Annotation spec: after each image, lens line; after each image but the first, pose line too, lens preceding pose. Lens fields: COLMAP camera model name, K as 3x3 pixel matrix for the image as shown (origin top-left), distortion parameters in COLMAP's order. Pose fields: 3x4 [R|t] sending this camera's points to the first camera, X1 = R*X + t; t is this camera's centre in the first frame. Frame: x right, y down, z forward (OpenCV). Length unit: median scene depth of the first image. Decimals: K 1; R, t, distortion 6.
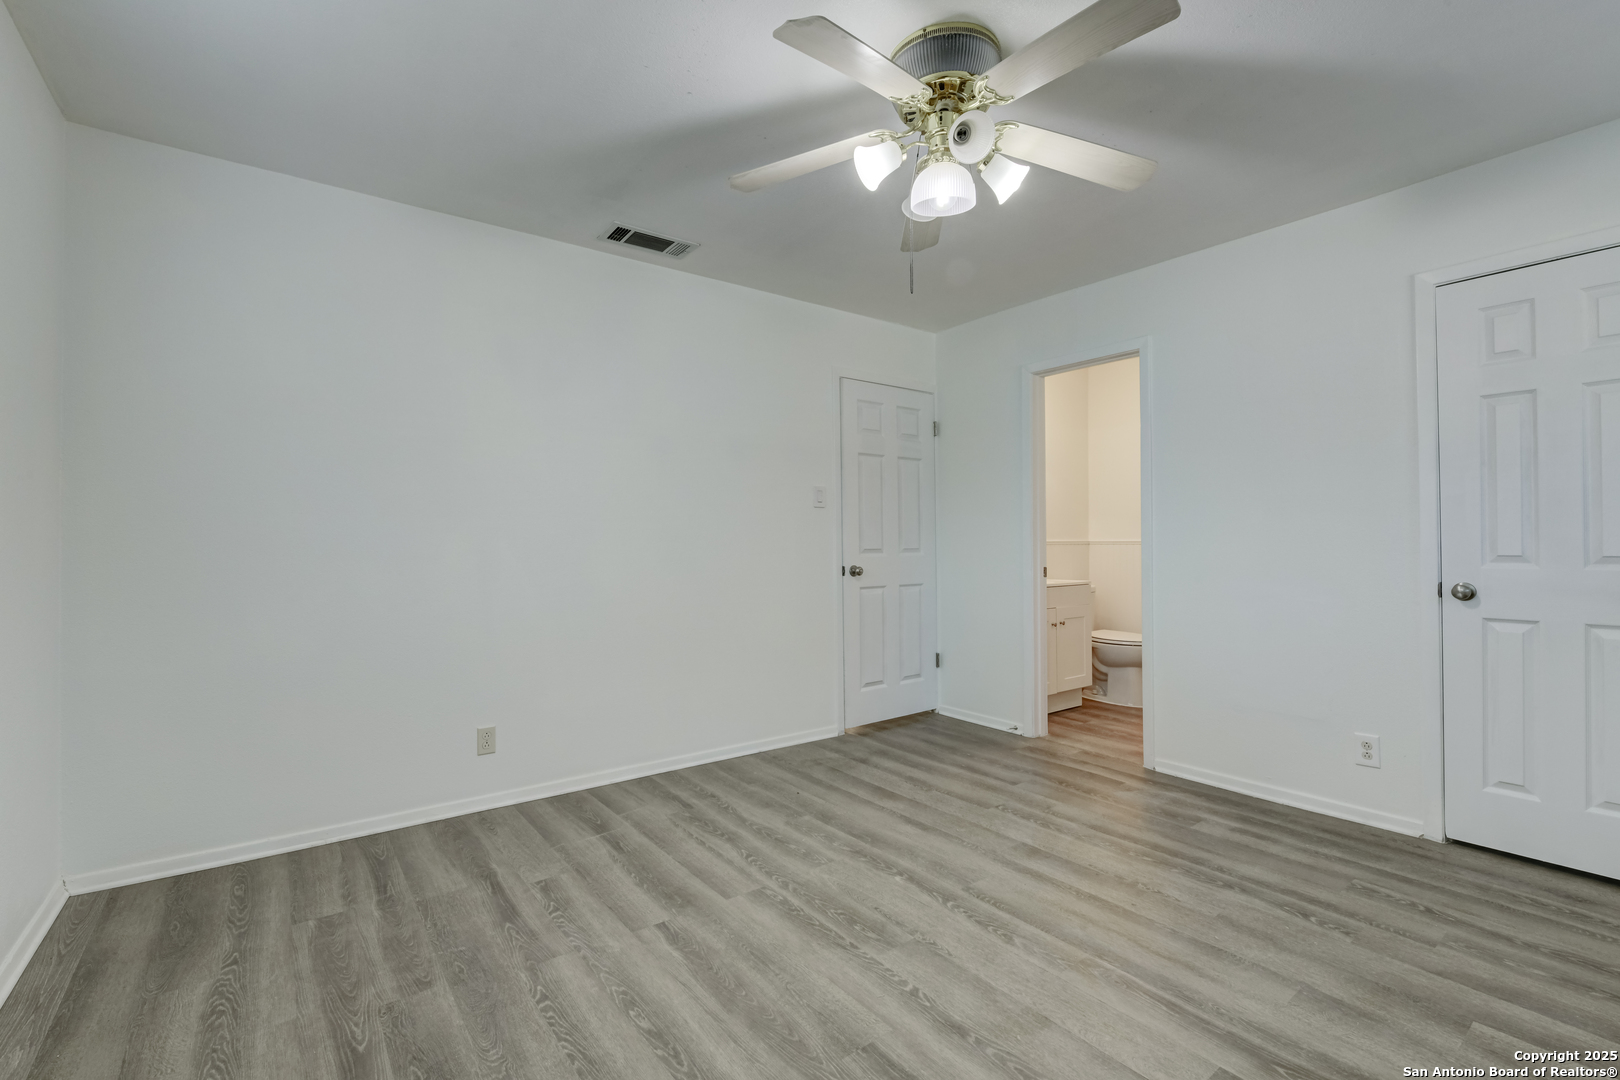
lens RADIAL K [[727.0, 0, 835.5], [0, 727.0, 538.3], [0, 0, 1]] dist [-0.009677, -0.001117]
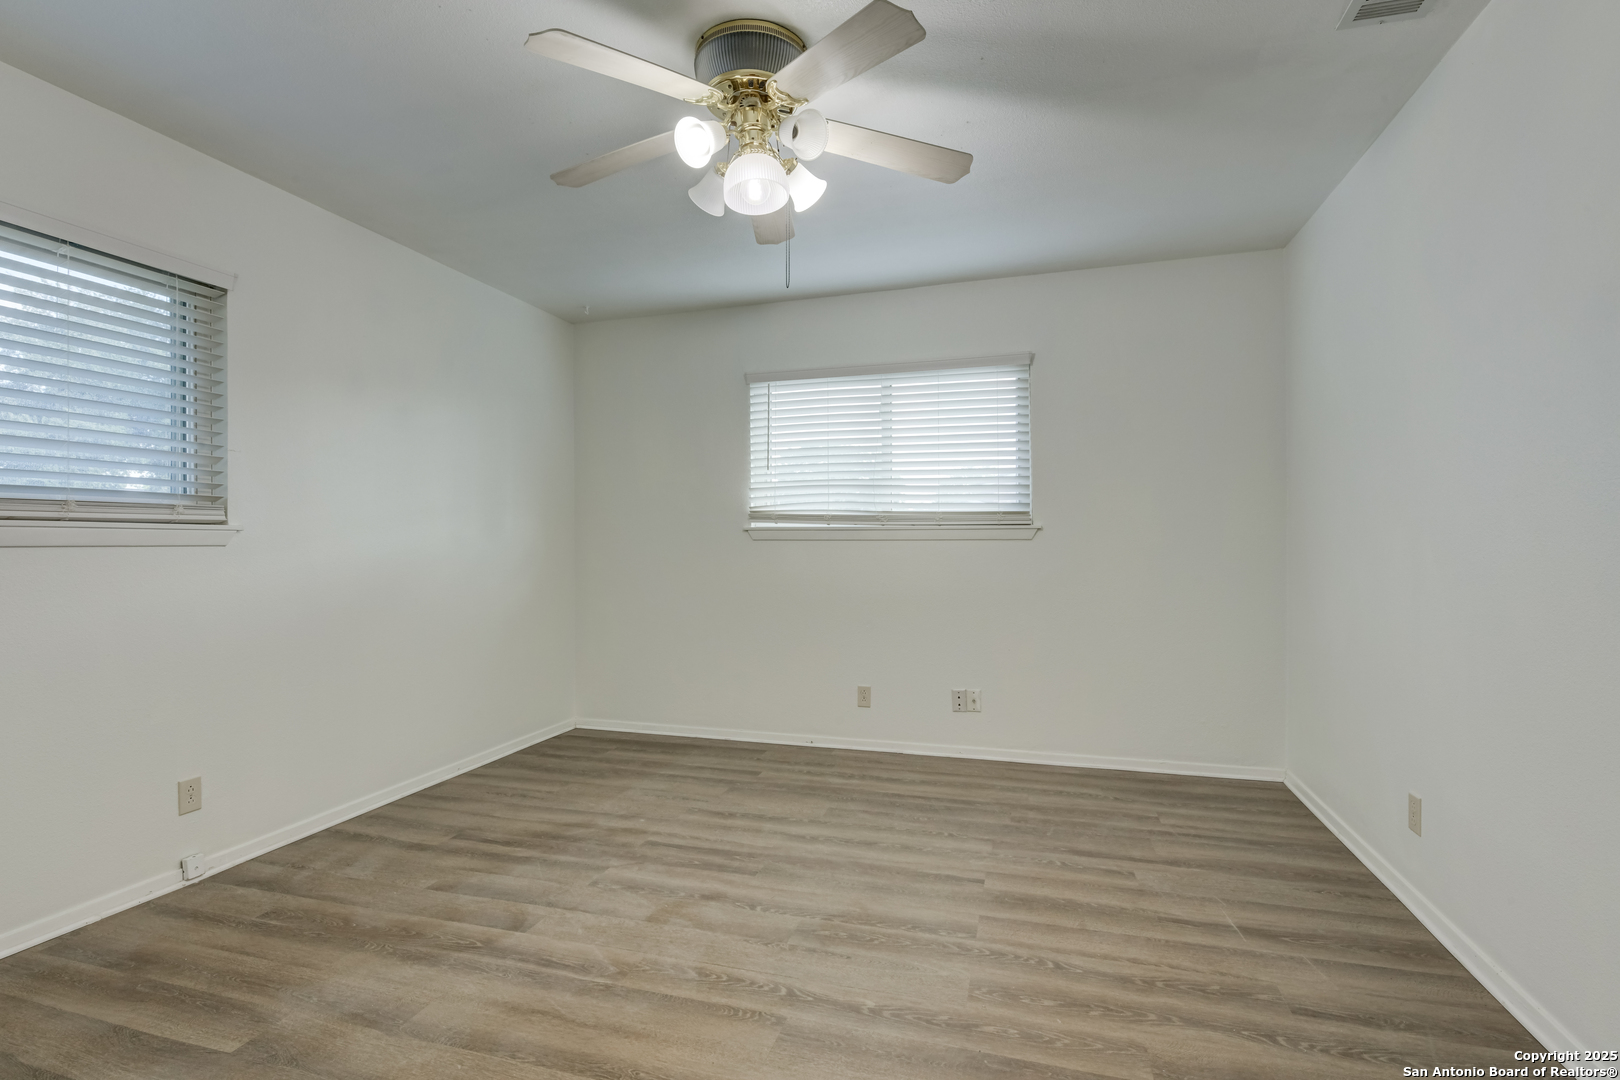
lens RADIAL K [[818.5, 0, 810.0], [0, 818.5, 540.0], [0, 0, 1]] dist [0.000821, -0.000230]
pose [[-0.839687, 0.006346, -0.543034, 0.691008], [0.011333, 0.999919, -0.005840, -0.001138], [0.542953, -0.011058, -0.839690, 1.964973]]
